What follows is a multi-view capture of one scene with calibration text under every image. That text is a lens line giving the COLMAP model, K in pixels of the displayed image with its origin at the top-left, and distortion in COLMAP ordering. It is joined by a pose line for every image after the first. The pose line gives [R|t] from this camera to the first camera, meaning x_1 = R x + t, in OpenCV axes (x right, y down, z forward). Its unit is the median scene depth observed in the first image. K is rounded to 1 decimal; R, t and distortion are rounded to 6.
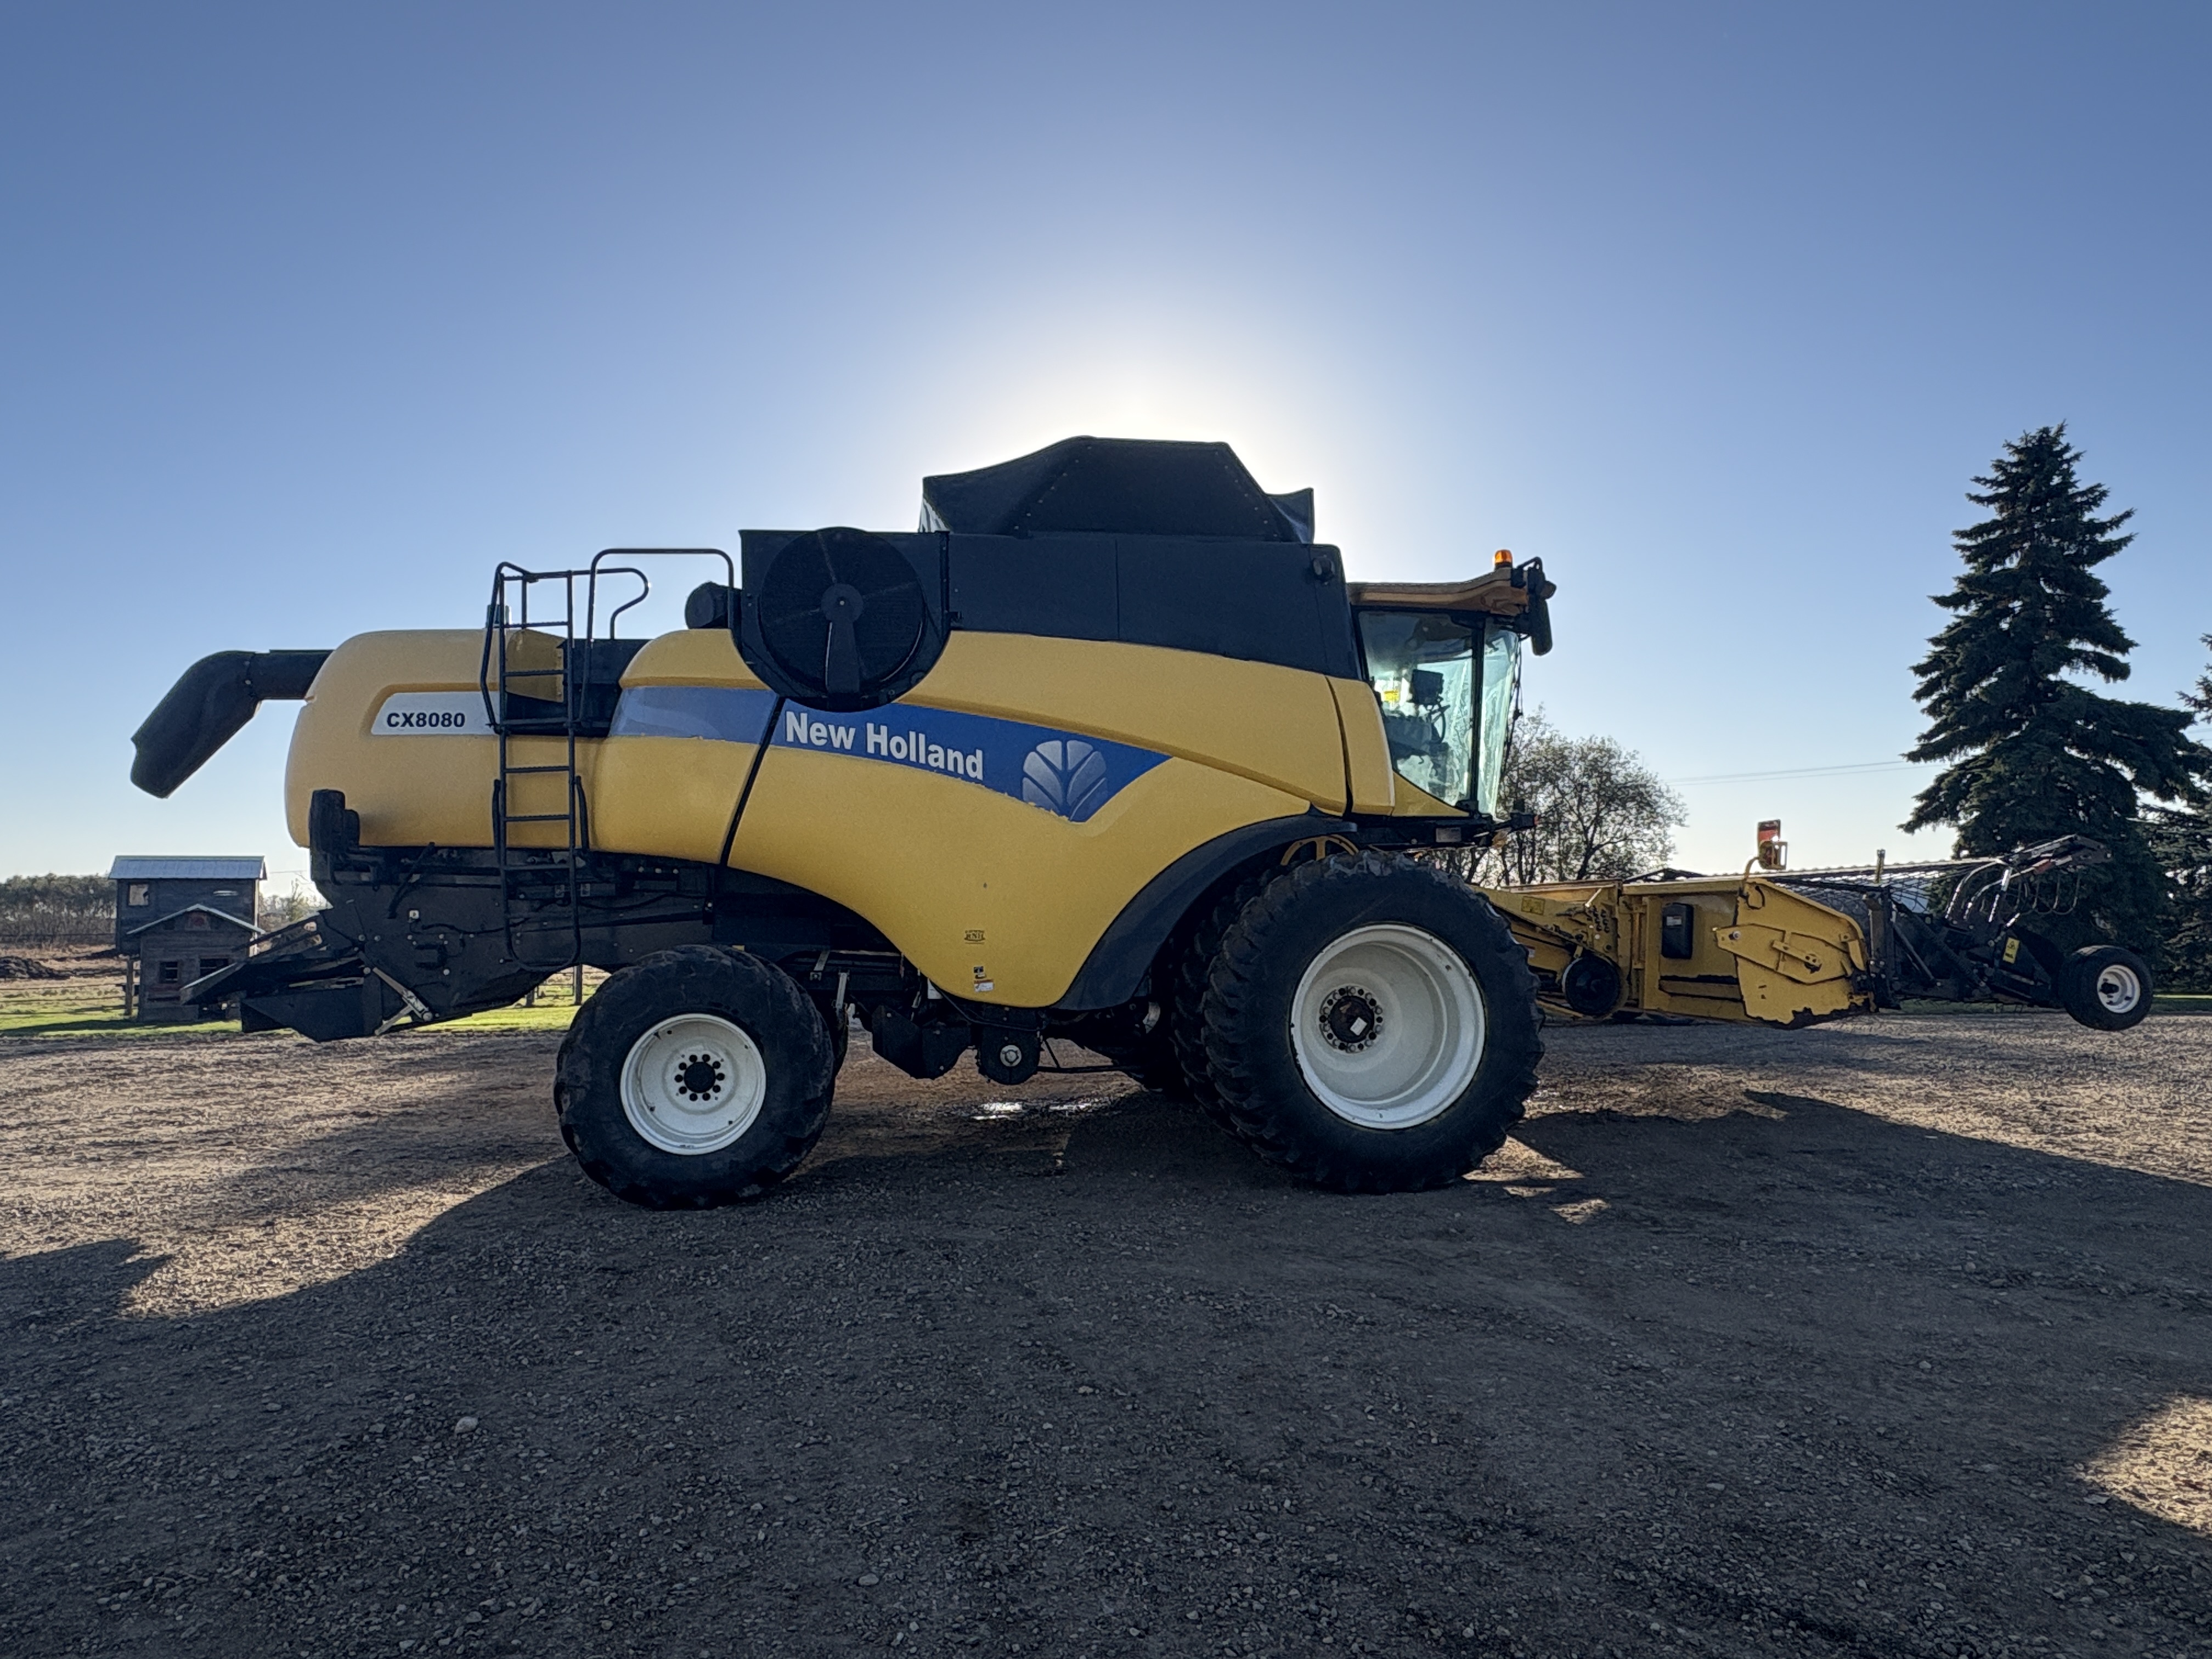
lens RADIAL K [[1400.5, 0, 1106.0], [0, 1400.5, 829.5], [0, 0, 1]] dist [0.002212, 0.002014]
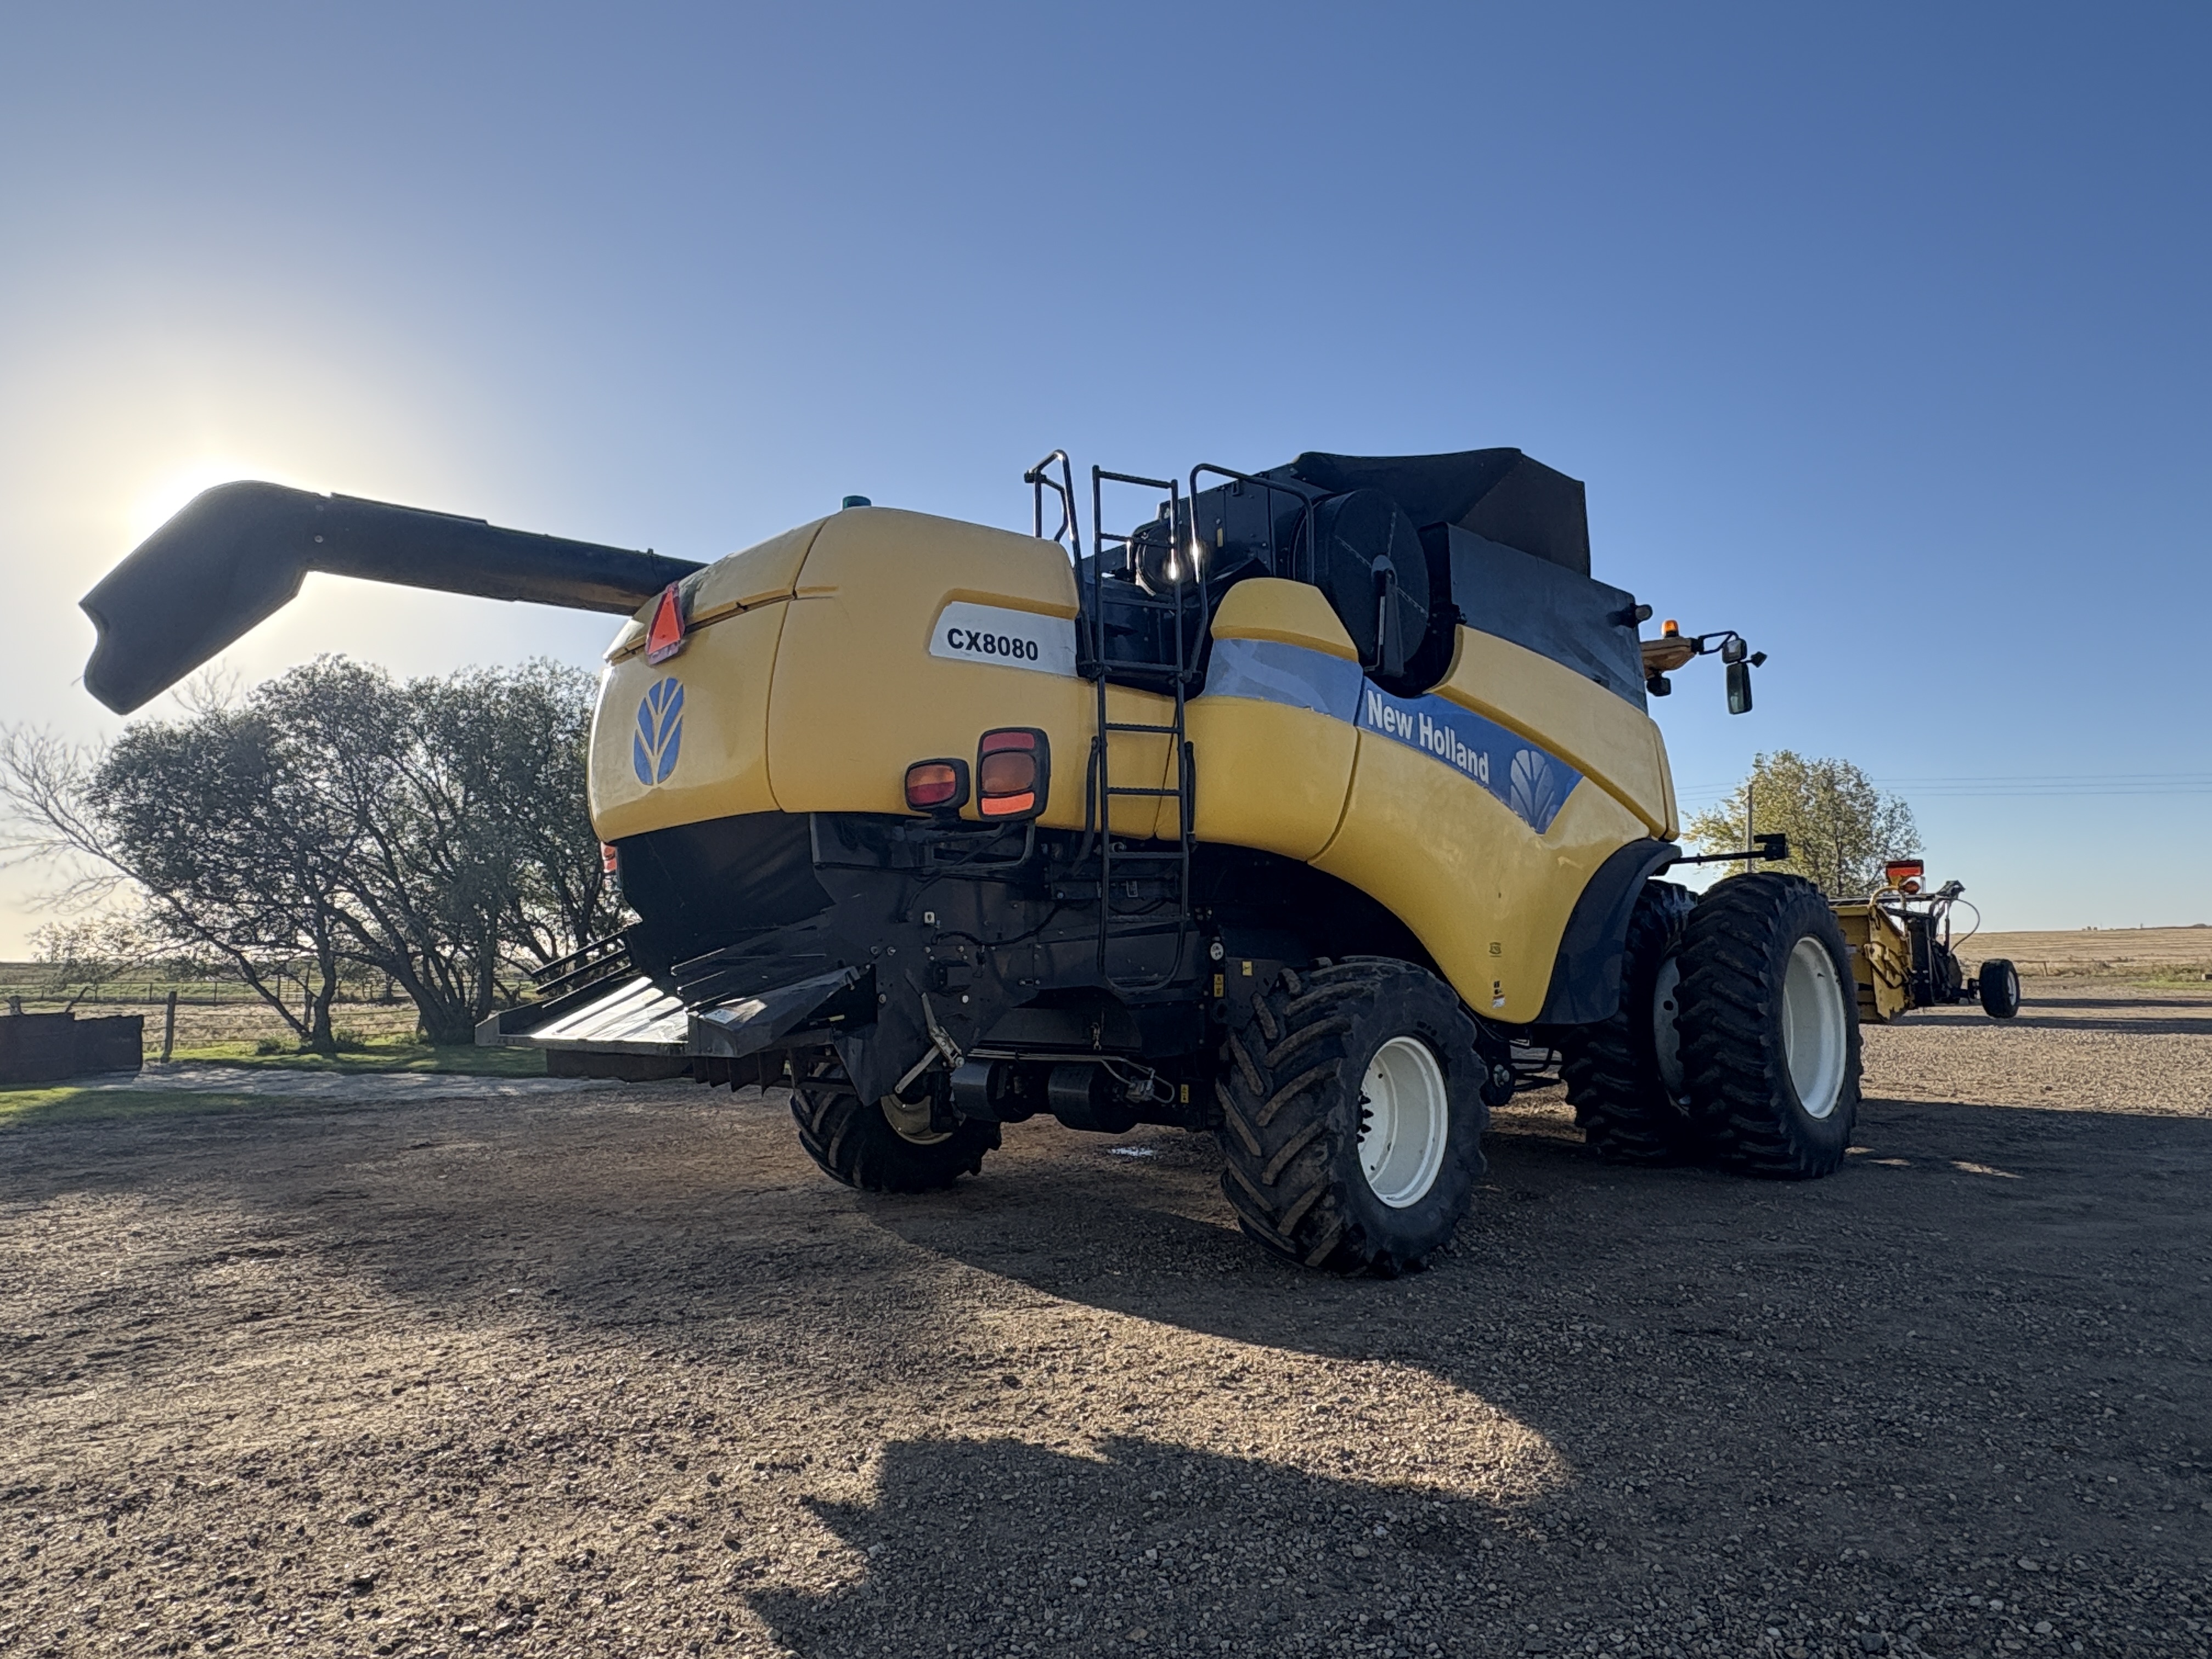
lens RADIAL K [[1400.5, 0, 1106.0], [0, 1400.5, 829.5], [0, 0, 1]] dist [0.002212, 0.002014]
pose [[0.800630, 0.052875, 0.596821, -0.868718], [-0.034152, 0.998506, -0.042647, 0.044962], [-0.598185, 0.013762, 0.801240, 0.397850]]
